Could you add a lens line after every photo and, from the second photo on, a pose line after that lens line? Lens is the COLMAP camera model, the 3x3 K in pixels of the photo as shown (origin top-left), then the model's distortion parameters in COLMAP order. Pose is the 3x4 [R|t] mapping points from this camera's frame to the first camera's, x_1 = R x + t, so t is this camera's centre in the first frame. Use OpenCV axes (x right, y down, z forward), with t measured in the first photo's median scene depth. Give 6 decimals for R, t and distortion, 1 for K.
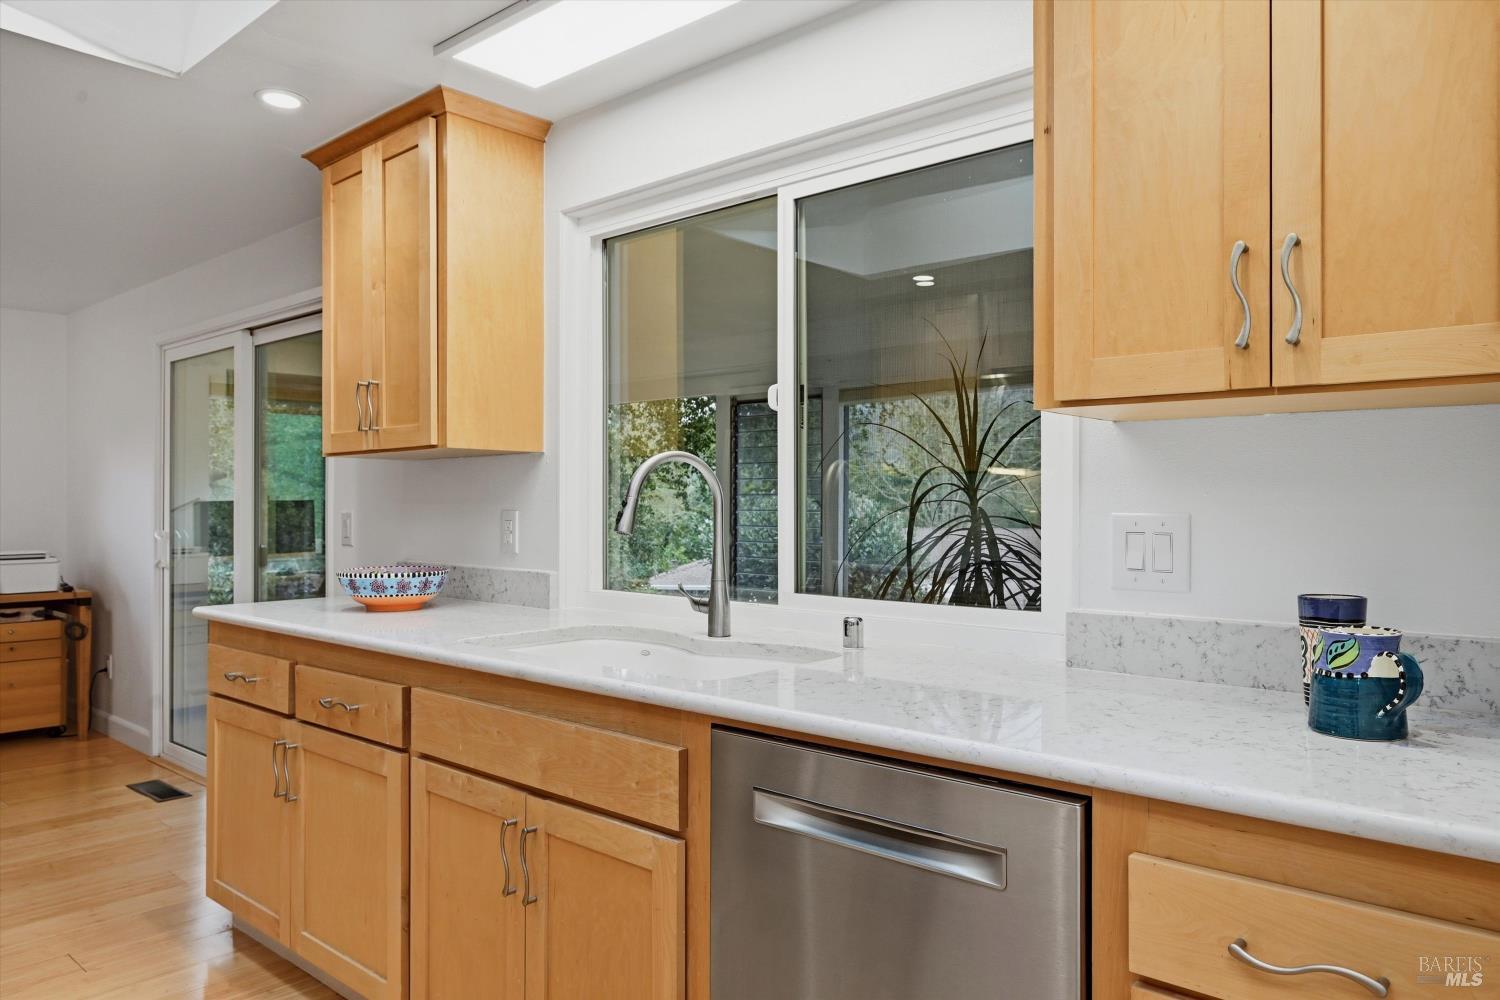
lens RADIAL K [[1023.2, 0, 753.2], [0, 1023.2, 493.7], [0, 0, 1]] dist [-0.001893, 0.011613]
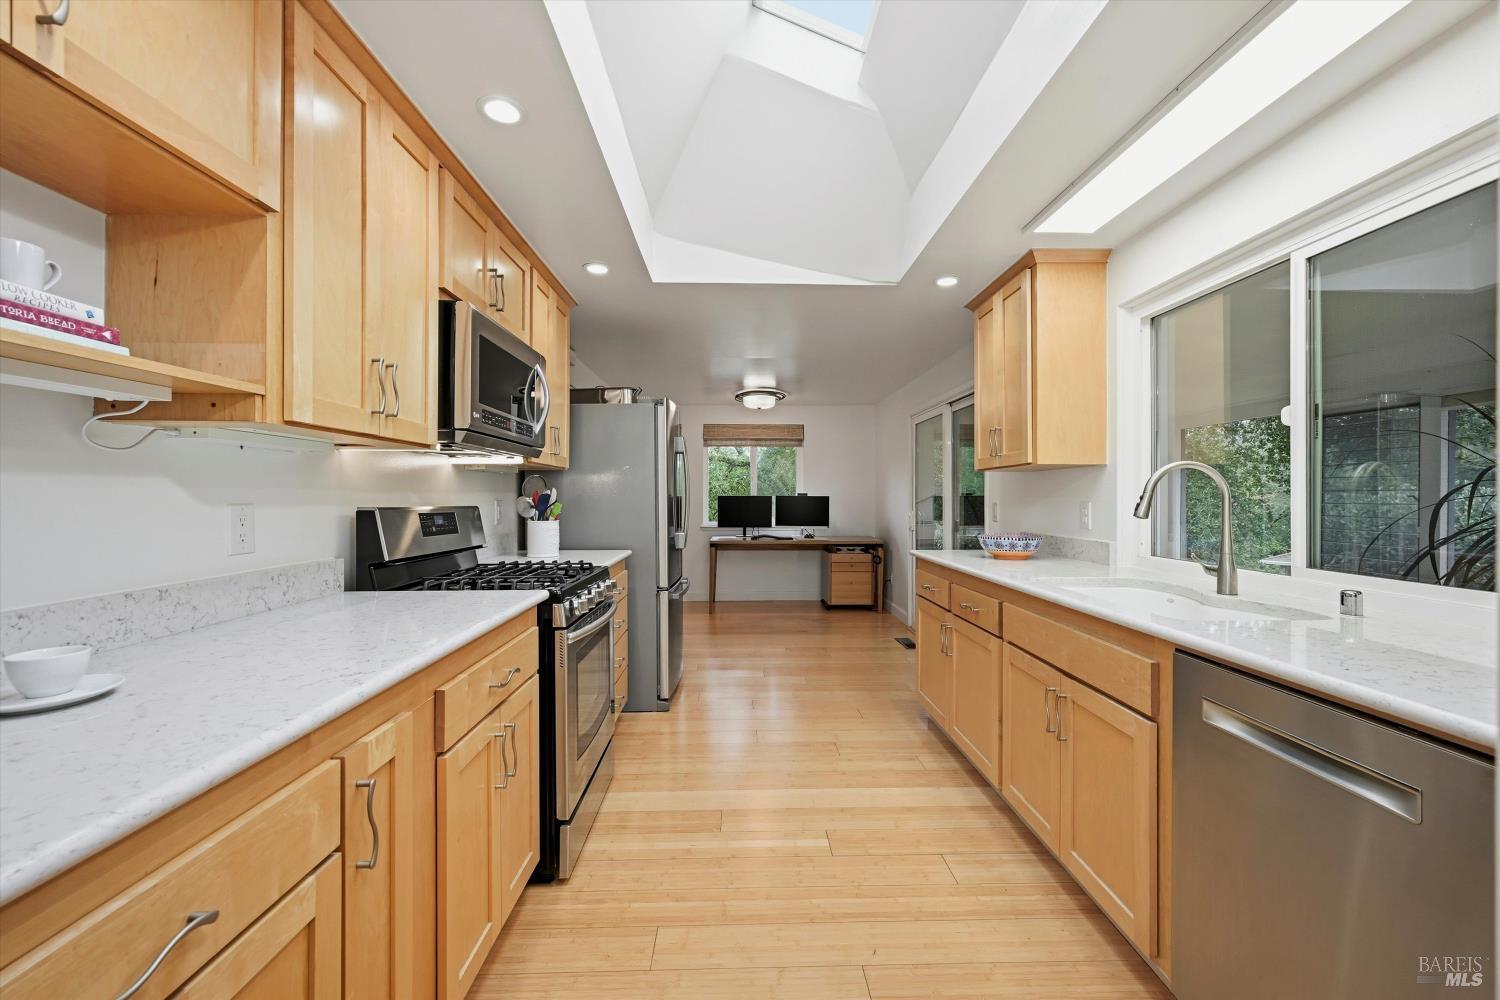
lens RADIAL K [[606.9, 0, 747.0], [0, 606.9, 494.9], [0, 0, 1]] dist [0.001408, 0.000632]
pose [[0.677085, -0.001709, -0.735903, 0.107904], [0.005920, 0.999978, 0.003124, -0.000517], [0.735881, -0.006471, 0.677080, -0.021635]]
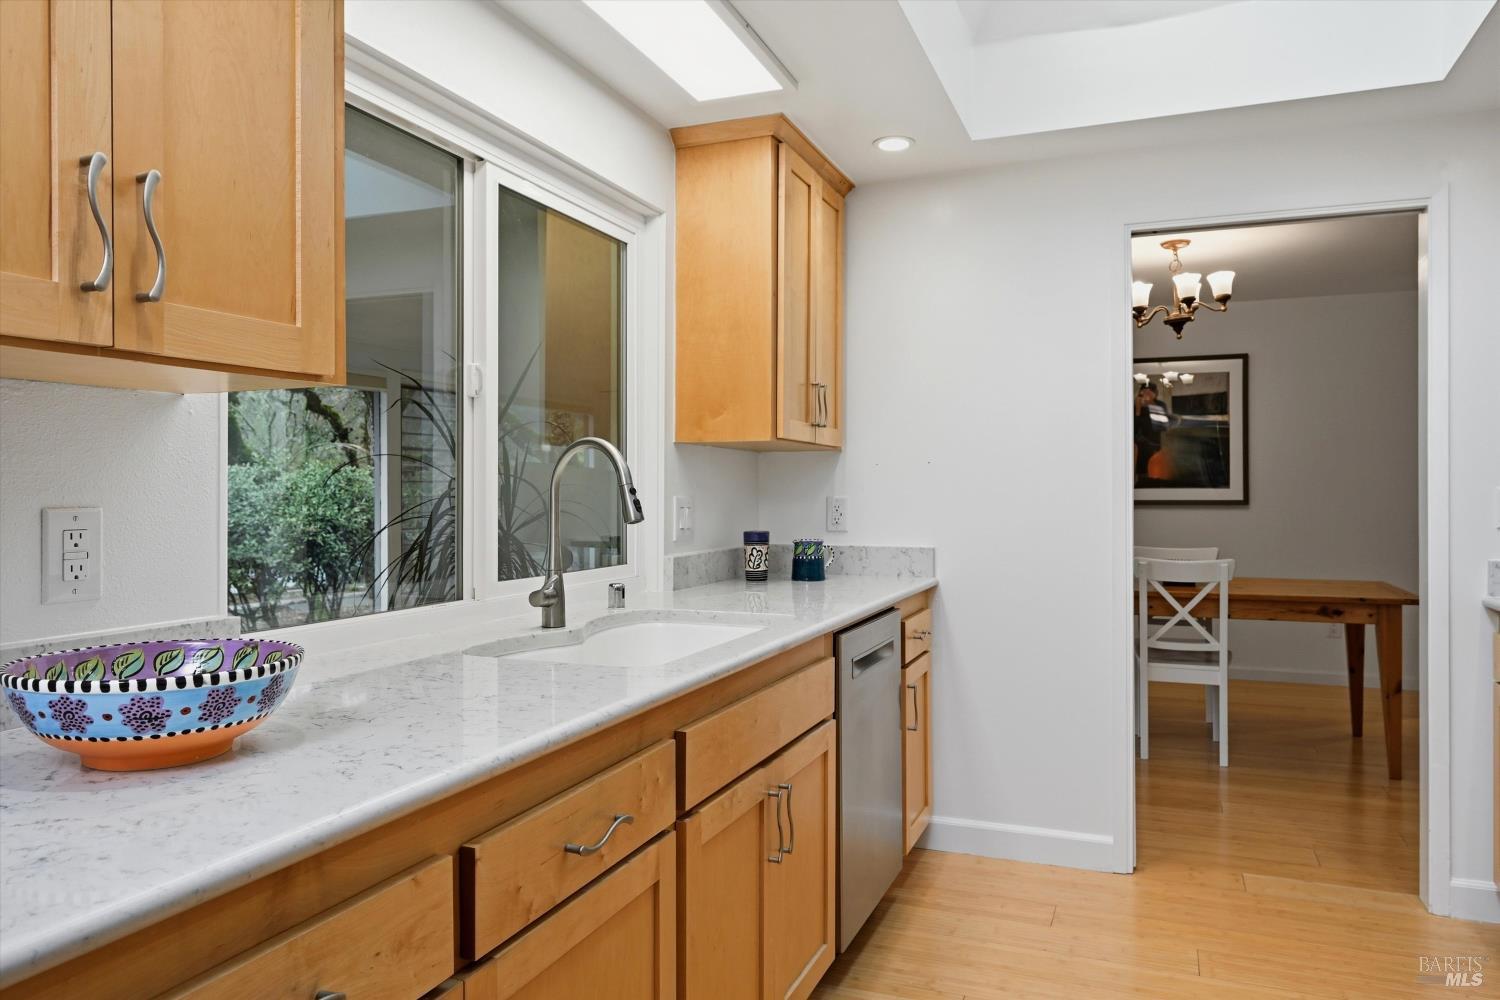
lens RADIAL K [[1023.2, 0, 756.5], [0, 1023.2, 499.7], [0, 0, 1]] dist [-0.001893, 0.011613]
pose [[-0.349767, -0.009827, 0.936785, -0.785549], [-0.011845, 0.999911, 0.006066, 0.011187], [-0.936762, -0.008974, -0.349853, 0.954693]]
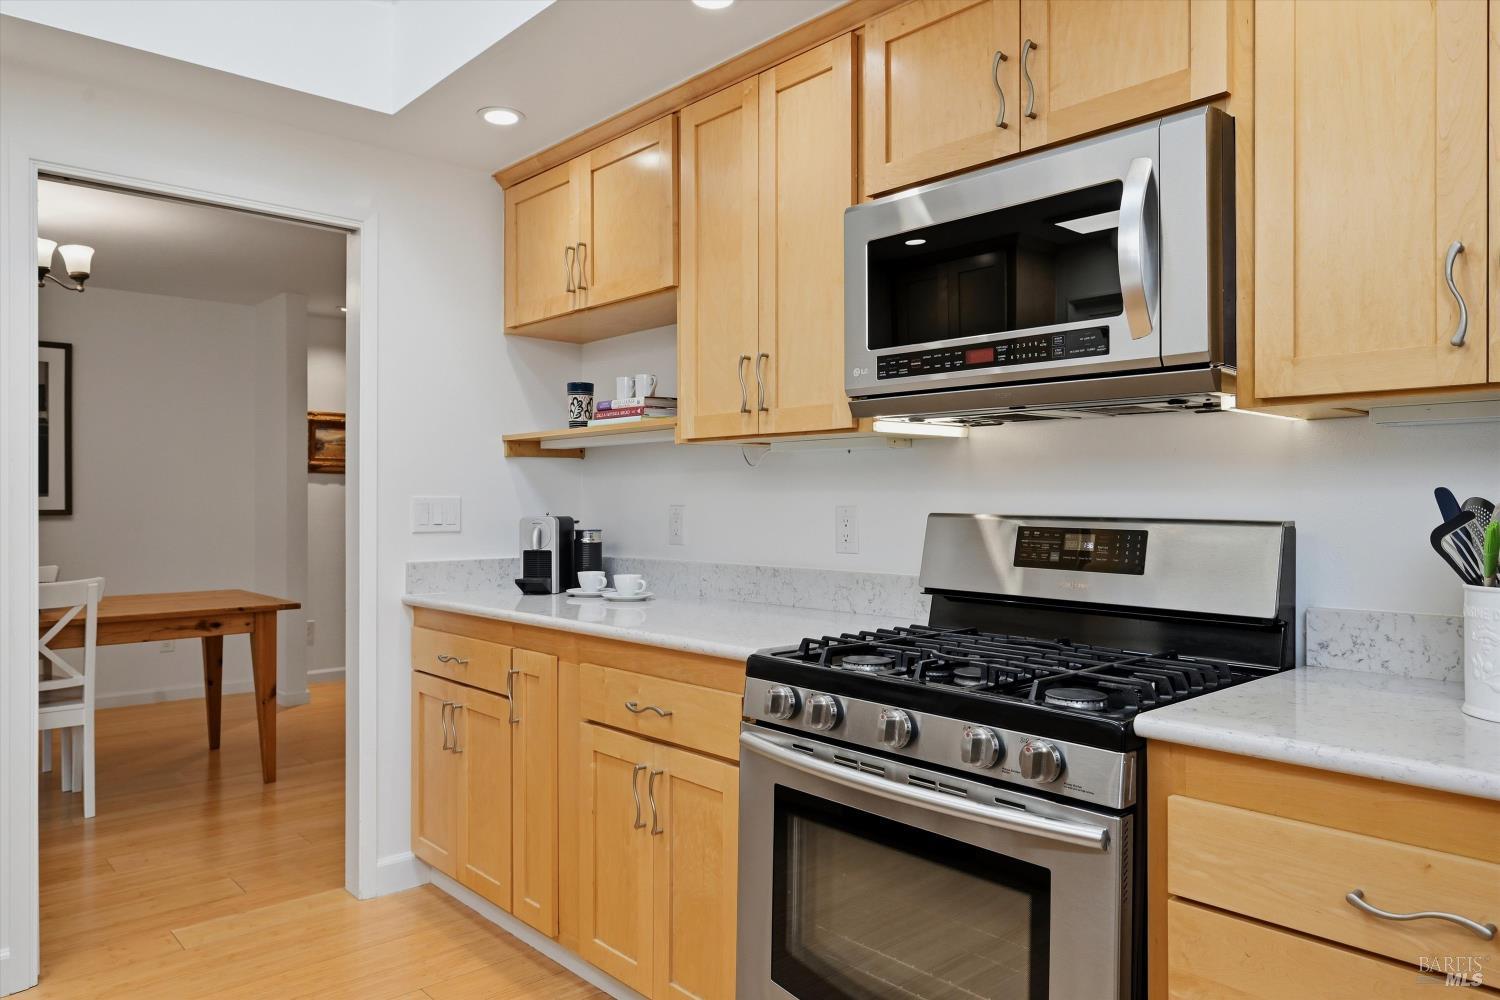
lens RADIAL K [[1023.2, 0, 755.9], [0, 1023.2, 500.1], [0, 0, 1]] dist [-0.001893, 0.011613]
pose [[-0.994355, -0.002168, 0.106081, -0.620196], [-0.003376, 0.999932, -0.011203, 0.012186], [-0.106049, -0.011498, -0.994294, 0.988127]]
